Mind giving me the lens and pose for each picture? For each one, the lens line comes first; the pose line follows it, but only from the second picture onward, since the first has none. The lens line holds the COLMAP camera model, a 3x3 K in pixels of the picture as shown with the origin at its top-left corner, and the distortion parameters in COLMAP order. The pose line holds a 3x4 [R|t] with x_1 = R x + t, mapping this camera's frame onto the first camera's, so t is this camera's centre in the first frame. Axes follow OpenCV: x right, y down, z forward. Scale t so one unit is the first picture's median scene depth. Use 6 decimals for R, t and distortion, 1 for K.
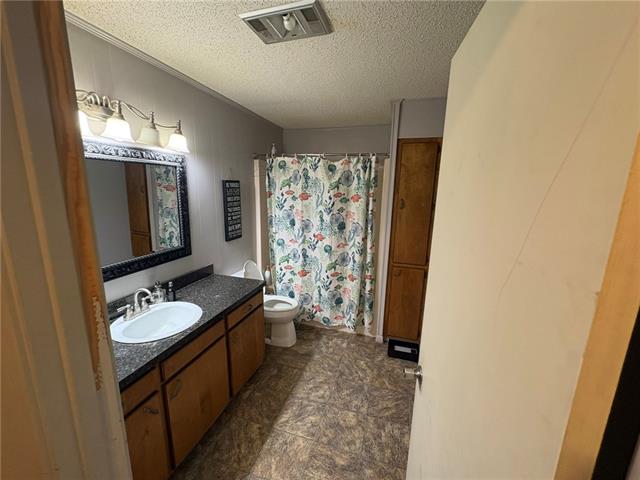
lens RADIAL K [[254.4, 0, 318.9], [0, 254.4, 238.2], [0, 0, 1]] dist [-0.004263, -0.000279]
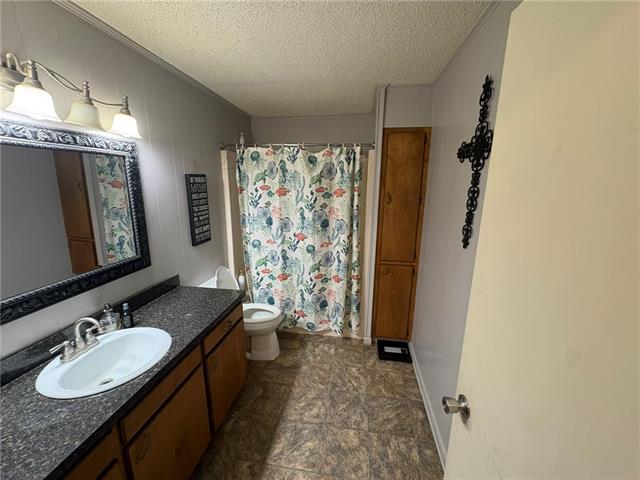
lens RADIAL K [[254.4, 0, 319.2], [0, 254.4, 238.7], [0, 0, 1]] dist [-0.004263, -0.000279]
pose [[0.989729, -0.040939, 0.136968, -0.074107], [0.037735, 0.998952, 0.025907, -0.022717], [-0.137886, -0.020472, 0.990237, 0.118244]]
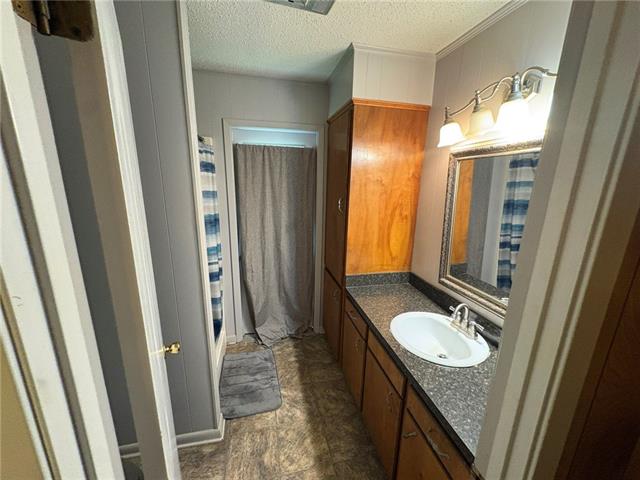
lens RADIAL K [[254.4, 0, 319.9], [0, 254.4, 240.2], [0, 0, 1]] dist [-0.004263, -0.000279]
pose [[0.507606, 0.189957, -0.840388, 0.618248], [-0.175757, 0.977713, 0.114838, -0.064943], [0.843472, 0.089411, 0.529679, 0.421079]]
